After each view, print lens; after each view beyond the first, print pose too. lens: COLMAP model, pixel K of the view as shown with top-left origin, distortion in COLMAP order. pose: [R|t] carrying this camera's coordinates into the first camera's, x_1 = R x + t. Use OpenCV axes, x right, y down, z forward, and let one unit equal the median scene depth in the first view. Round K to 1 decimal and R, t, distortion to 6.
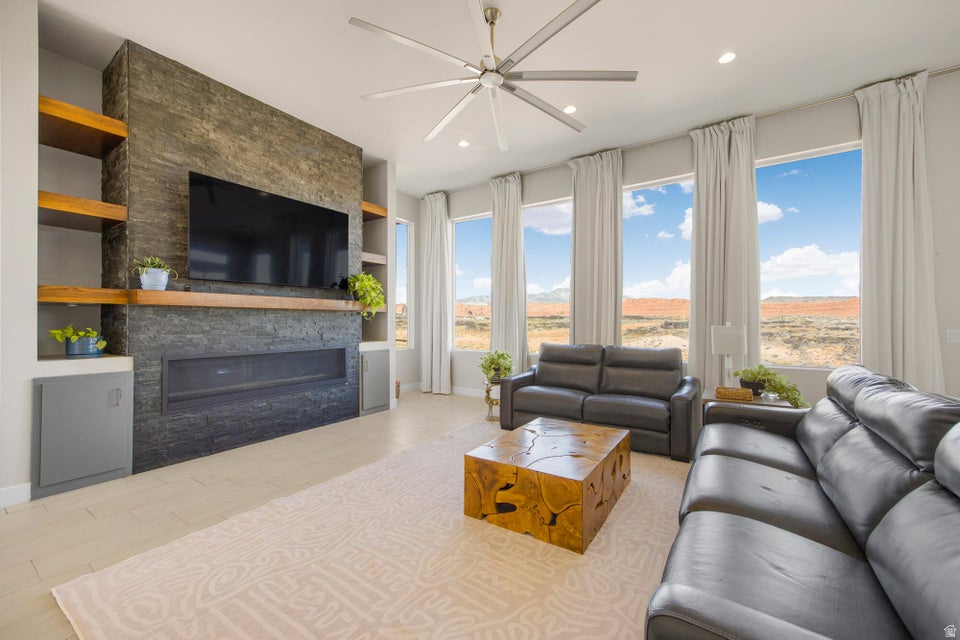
lens RADIAL K [[378.2, 0, 480.0], [0, 378.2, 320.0], [0, 0, 1]] dist [0.015748, -0.000153]
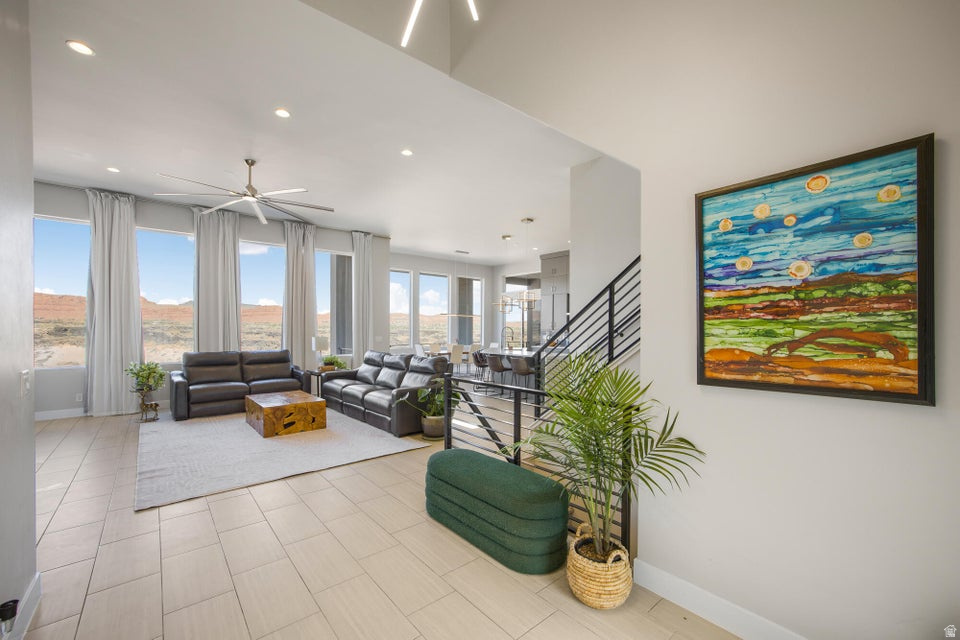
lens RADIAL K [[401.6, 0, 481.8], [0, 401.6, 331.4], [0, 0, 1]] dist [-0.001601, -0.000285]
pose [[0.285316, -0.009725, 0.958384, -0.958308], [-0.006319, 0.999908, 0.012028, -0.036058], [-0.958413, -0.009488, 0.285228, -0.367199]]
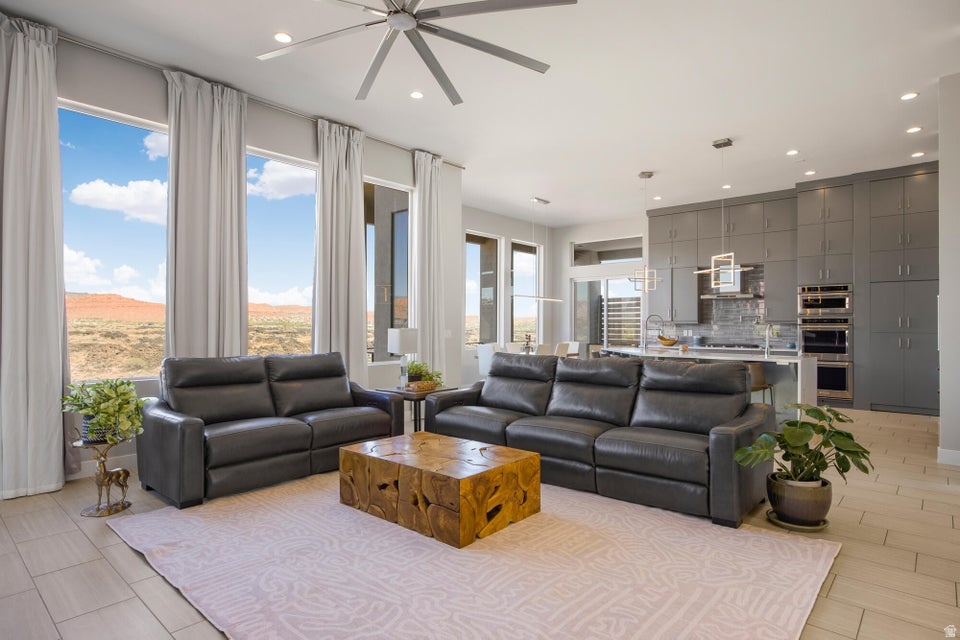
lens RADIAL K [[524.6, 0, 490.0], [0, 524.6, 320.8], [0, 0, 1]] dist [-0.012568, 0.001158]
pose [[0.133289, 0.008239, 0.991043, -0.687200], [-0.006514, 0.999951, -0.007437, 0.003707], [-0.991056, -0.005464, 0.133336, 0.443591]]
